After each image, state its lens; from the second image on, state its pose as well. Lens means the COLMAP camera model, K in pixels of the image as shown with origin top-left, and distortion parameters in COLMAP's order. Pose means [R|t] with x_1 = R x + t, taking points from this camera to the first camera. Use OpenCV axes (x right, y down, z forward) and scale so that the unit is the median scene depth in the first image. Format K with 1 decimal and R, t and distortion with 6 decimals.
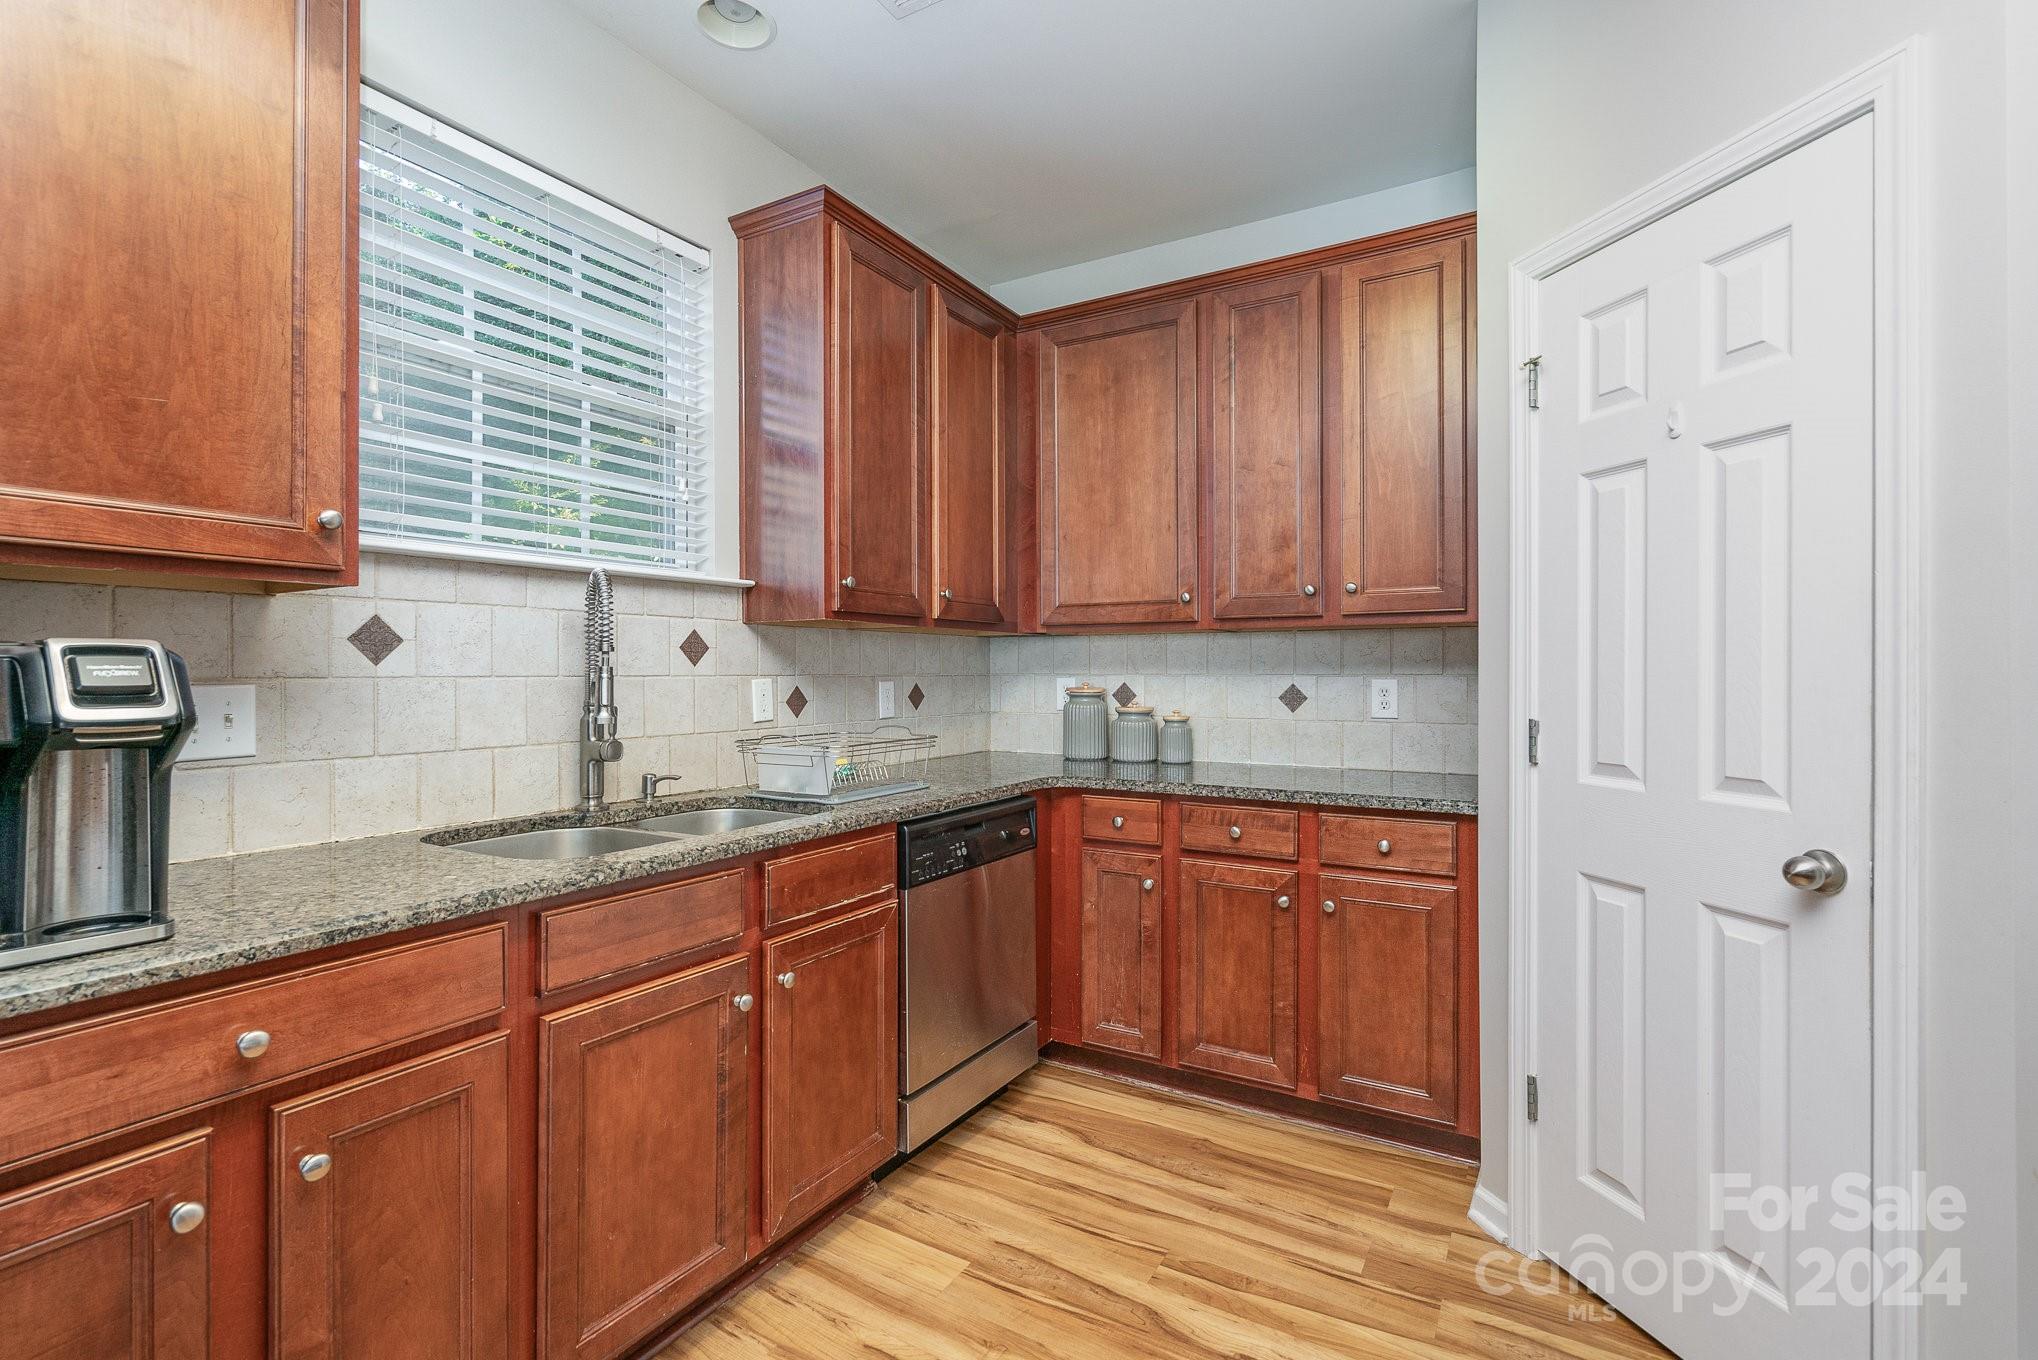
lens RADIAL K [[929.6, 0, 1026.3], [0, 929.6, 672.1], [0, 0, 1]] dist [0.001428, 0.000042]
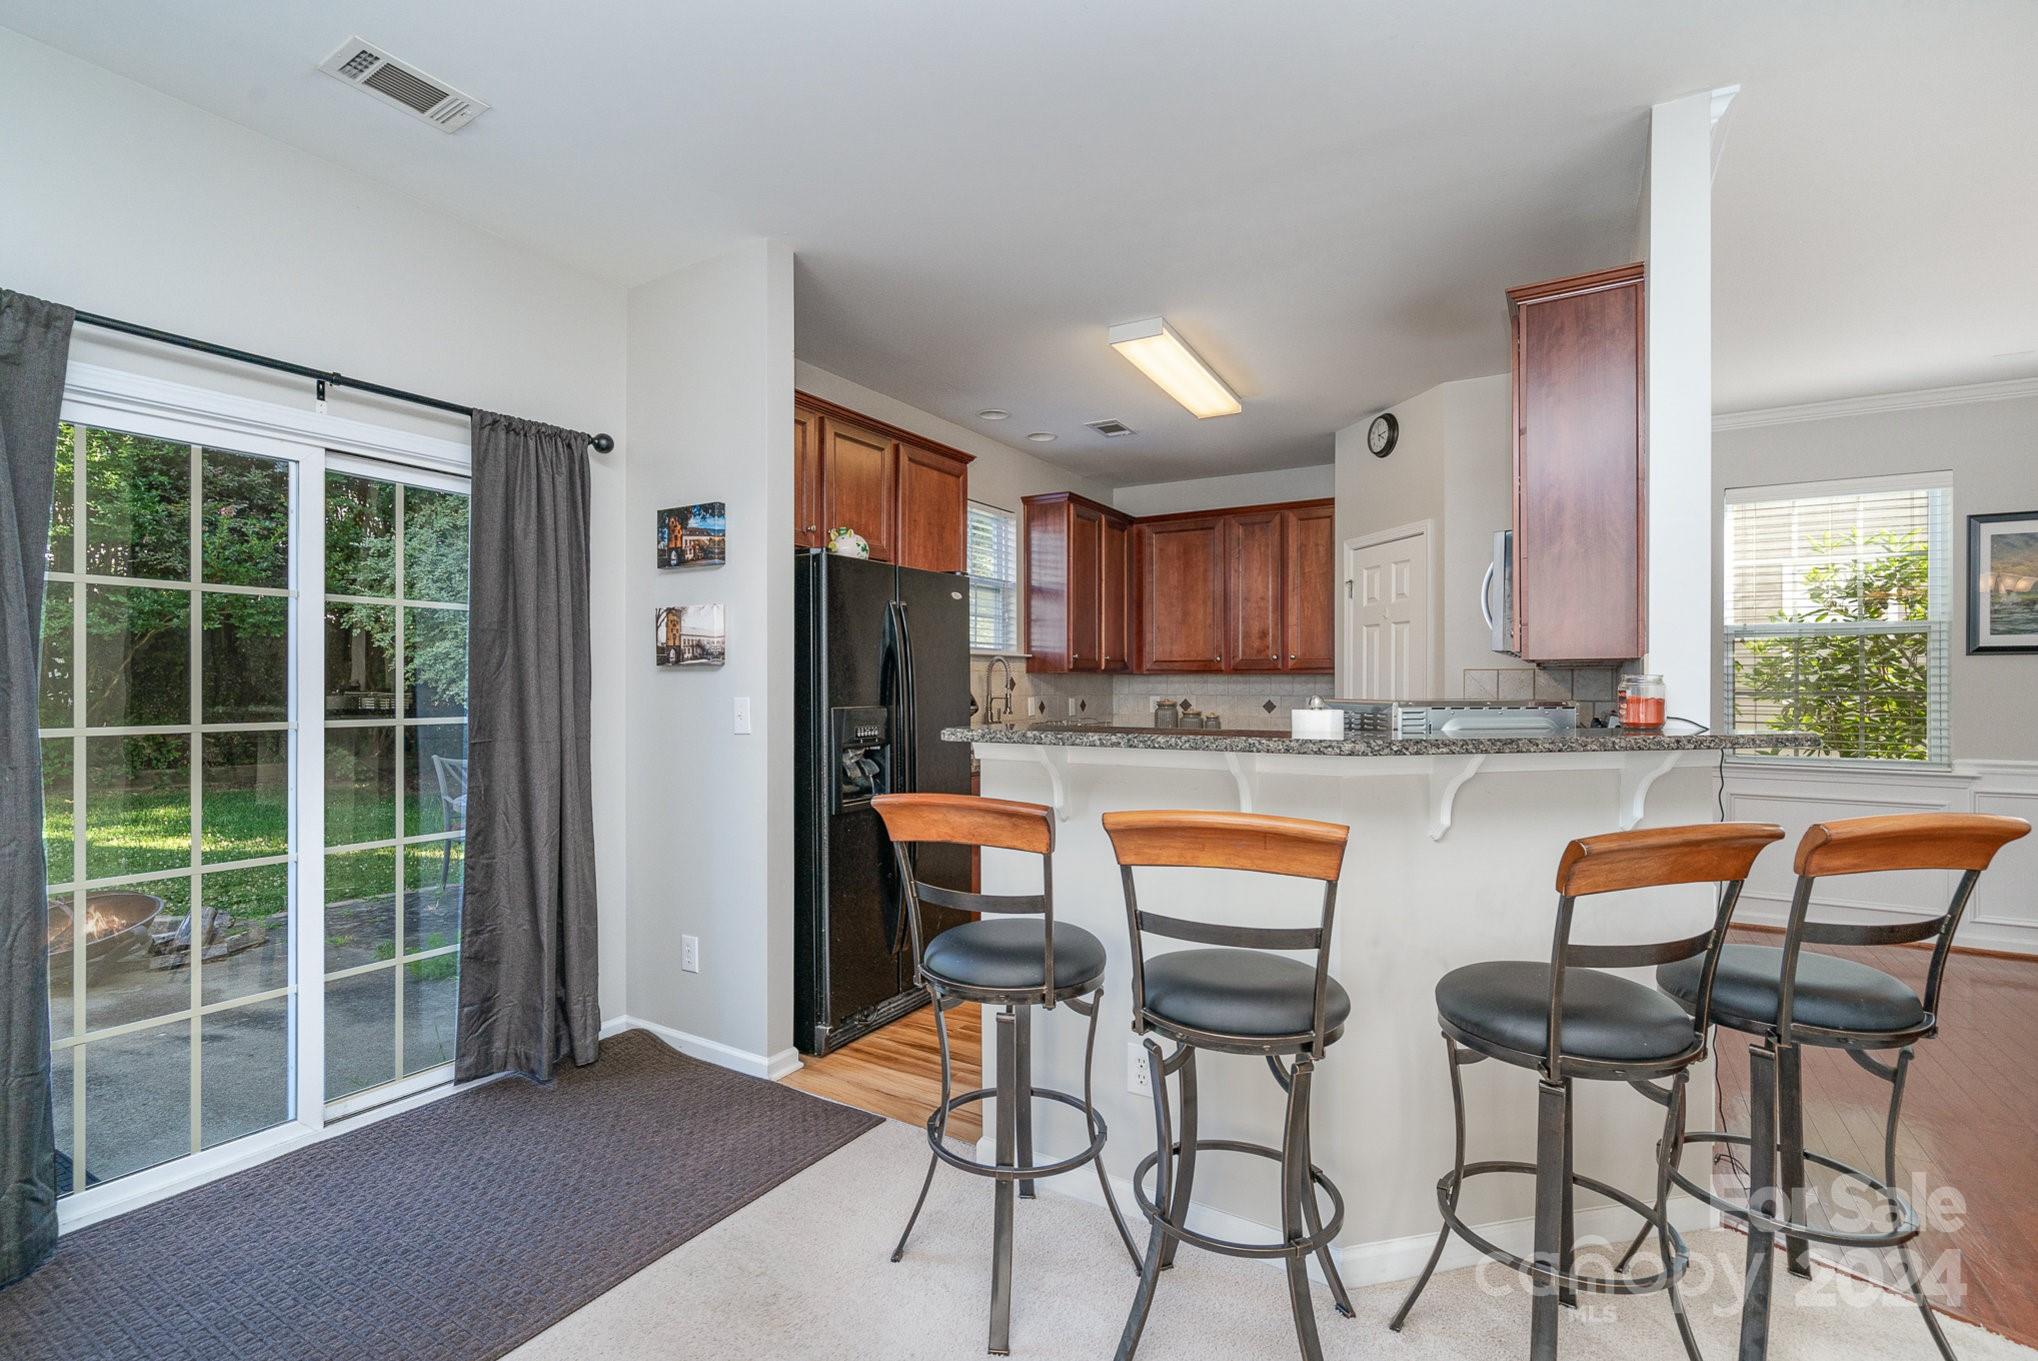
lens RADIAL K [[929.6, 0, 1007.8], [0, 929.6, 687.7], [0, 0, 1]] dist [0.001428, 0.000042]
pose [[0.999441, 0.001468, -0.033397, -0.239171], [-0.001418, 0.999998, 0.001534, -0.016951], [0.033399, -0.001485, 0.999441, -1.147099]]
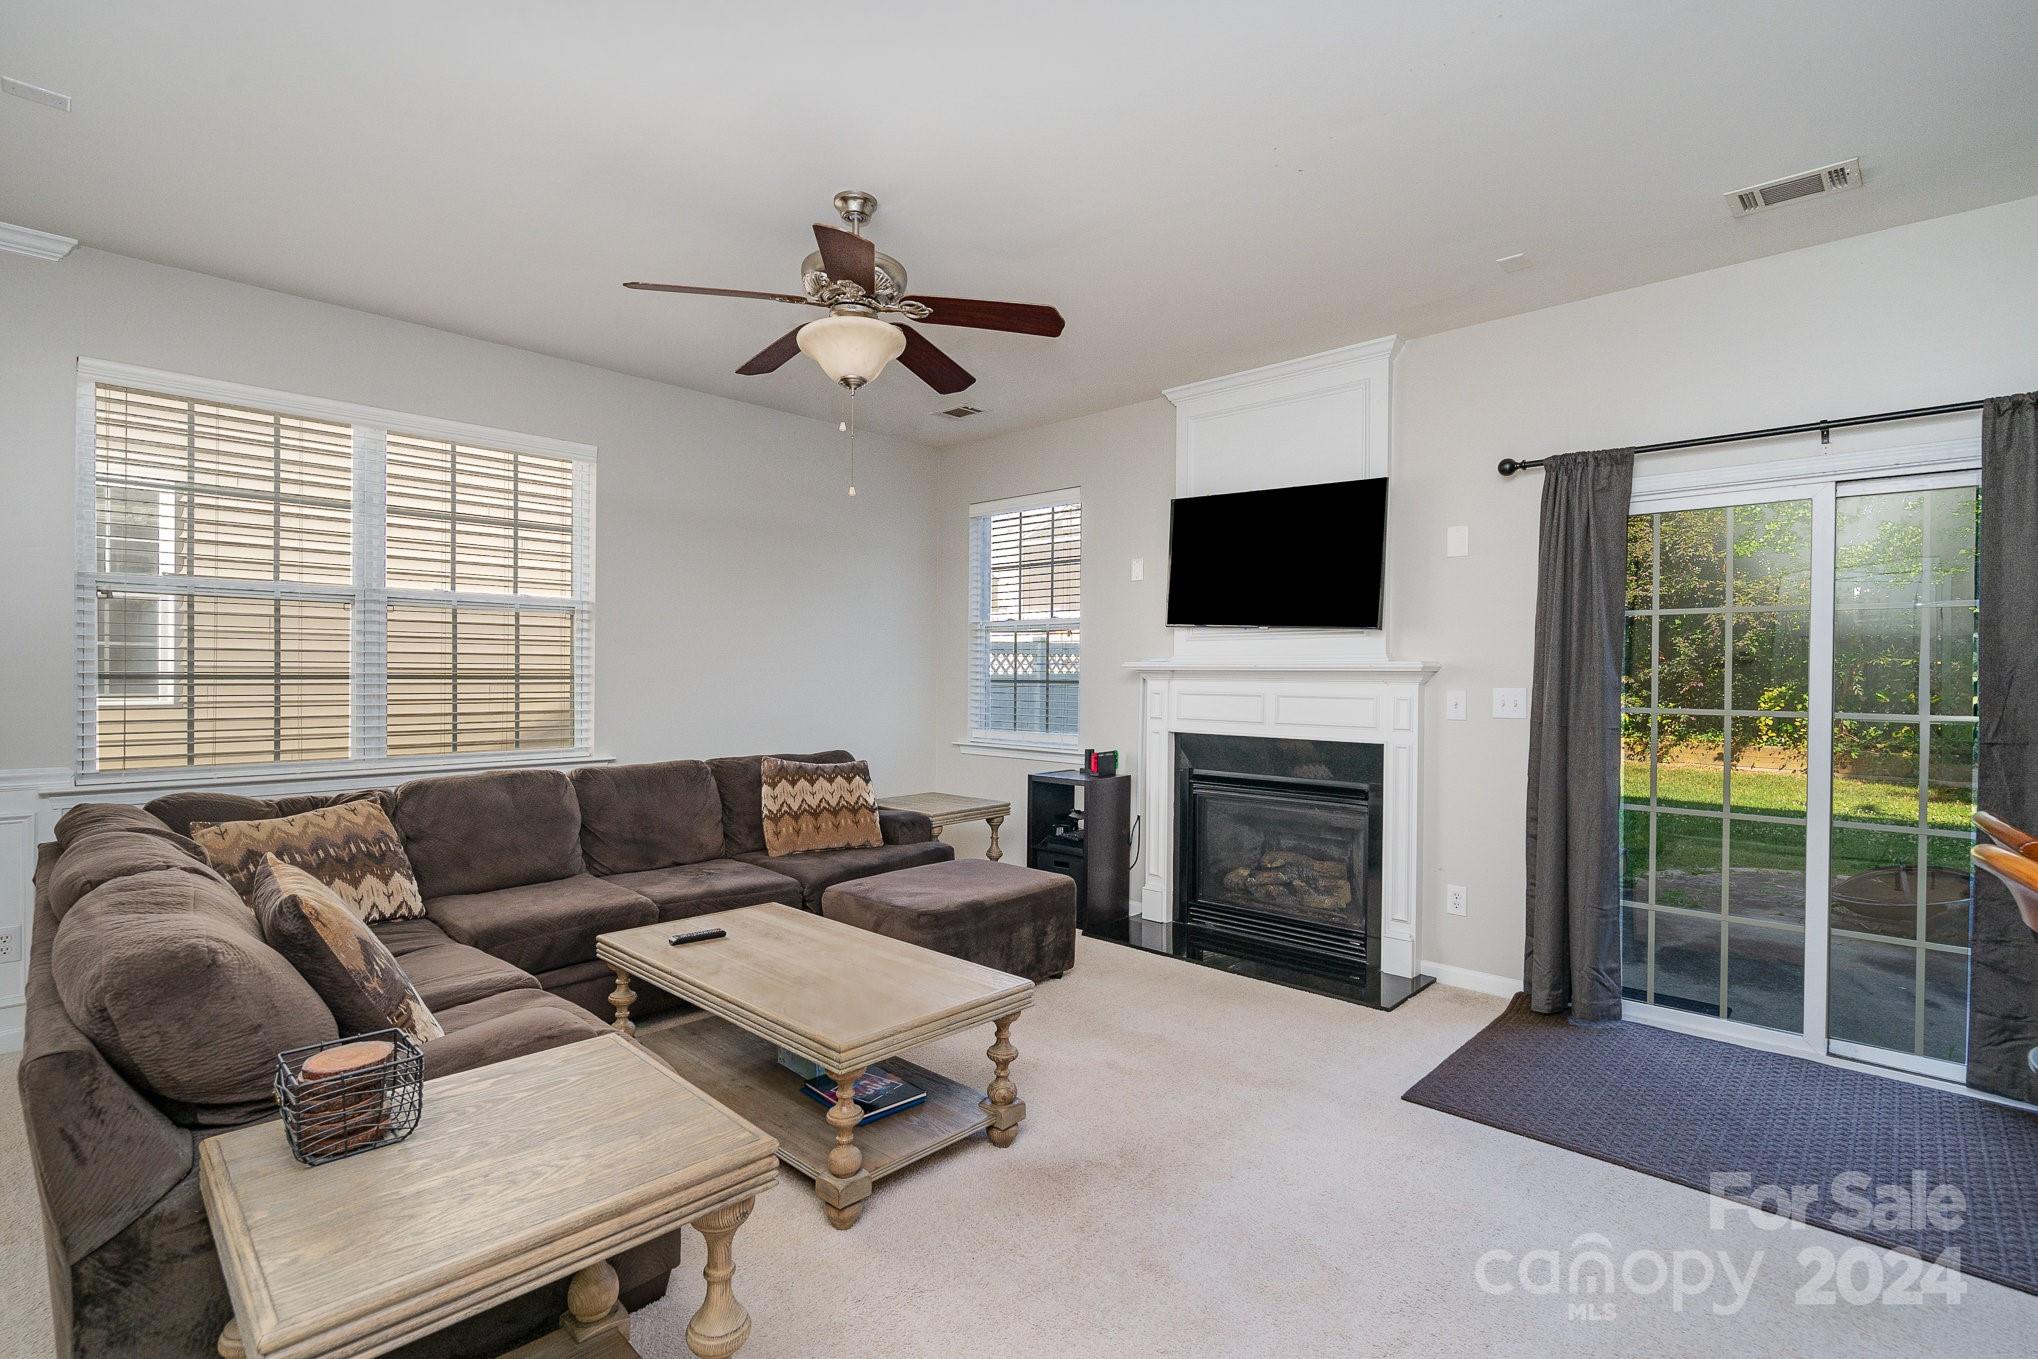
lens RADIAL K [[929.6, 0, 1020.0], [0, 929.6, 683.8], [0, 0, 1]] dist [0.001428, 0.000042]
pose [[-0.211130, 0.005804, -0.977441, 0.325734], [-0.012536, 0.999884, 0.008645, -0.012849], [0.977377, 0.014079, -0.211033, -0.946023]]
